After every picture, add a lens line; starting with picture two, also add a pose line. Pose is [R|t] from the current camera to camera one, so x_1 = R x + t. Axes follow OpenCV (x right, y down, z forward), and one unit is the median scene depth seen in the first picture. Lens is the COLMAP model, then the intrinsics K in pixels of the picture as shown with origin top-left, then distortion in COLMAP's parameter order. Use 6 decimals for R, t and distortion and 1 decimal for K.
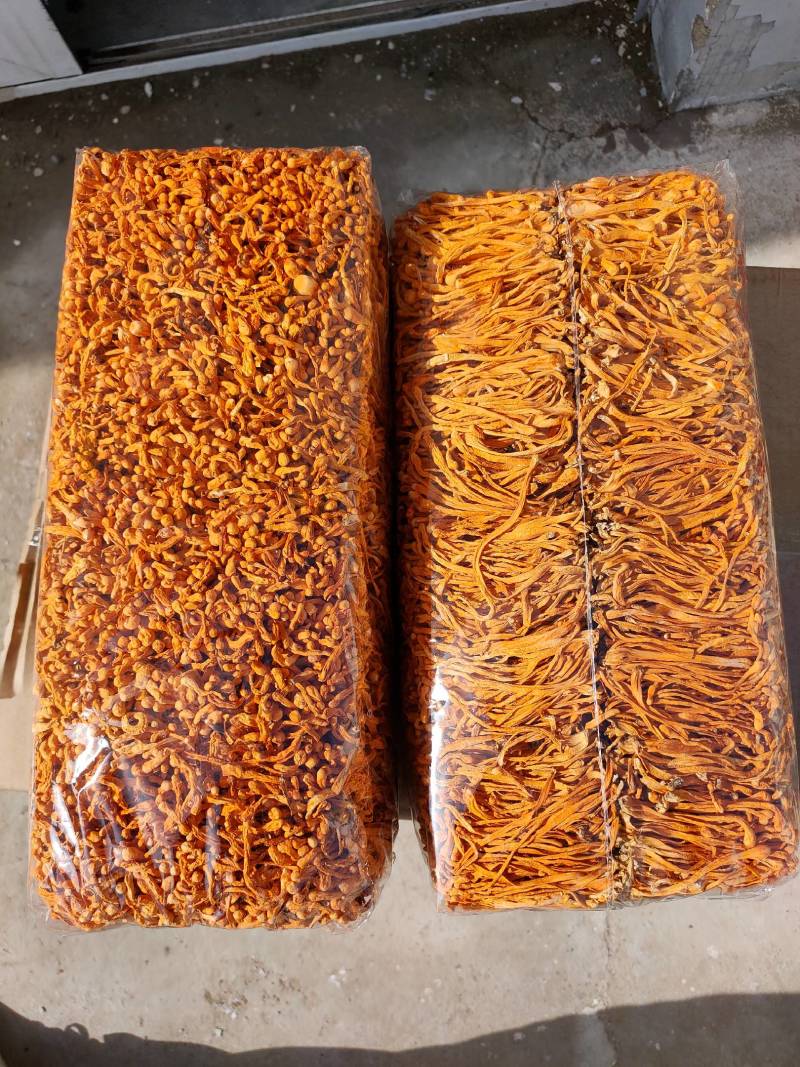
lens RADIAL K [[803.0, 0, 397.2], [0, 803.0, 528.6], [0, 0, 1]] dist [0.073294, -0.123961]
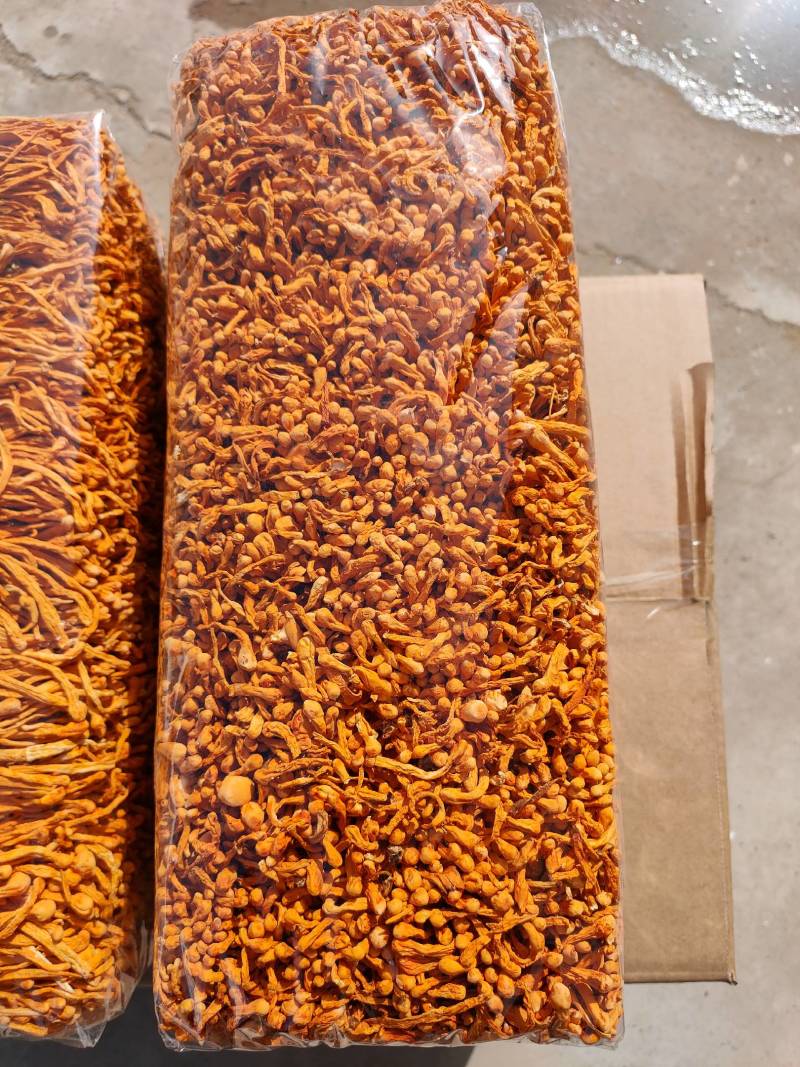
lens RADIAL K [[816.5, 0, 400.0], [0, 816.5, 533.5], [0, 0, 1]] dist [0.061546, -0.136360]
pose [[-0.996092, 0.049056, 0.073441, -0.326823], [-0.022076, -0.943453, 0.330769, -0.345024], [0.085515, 0.327855, 0.940850, 0.316554]]
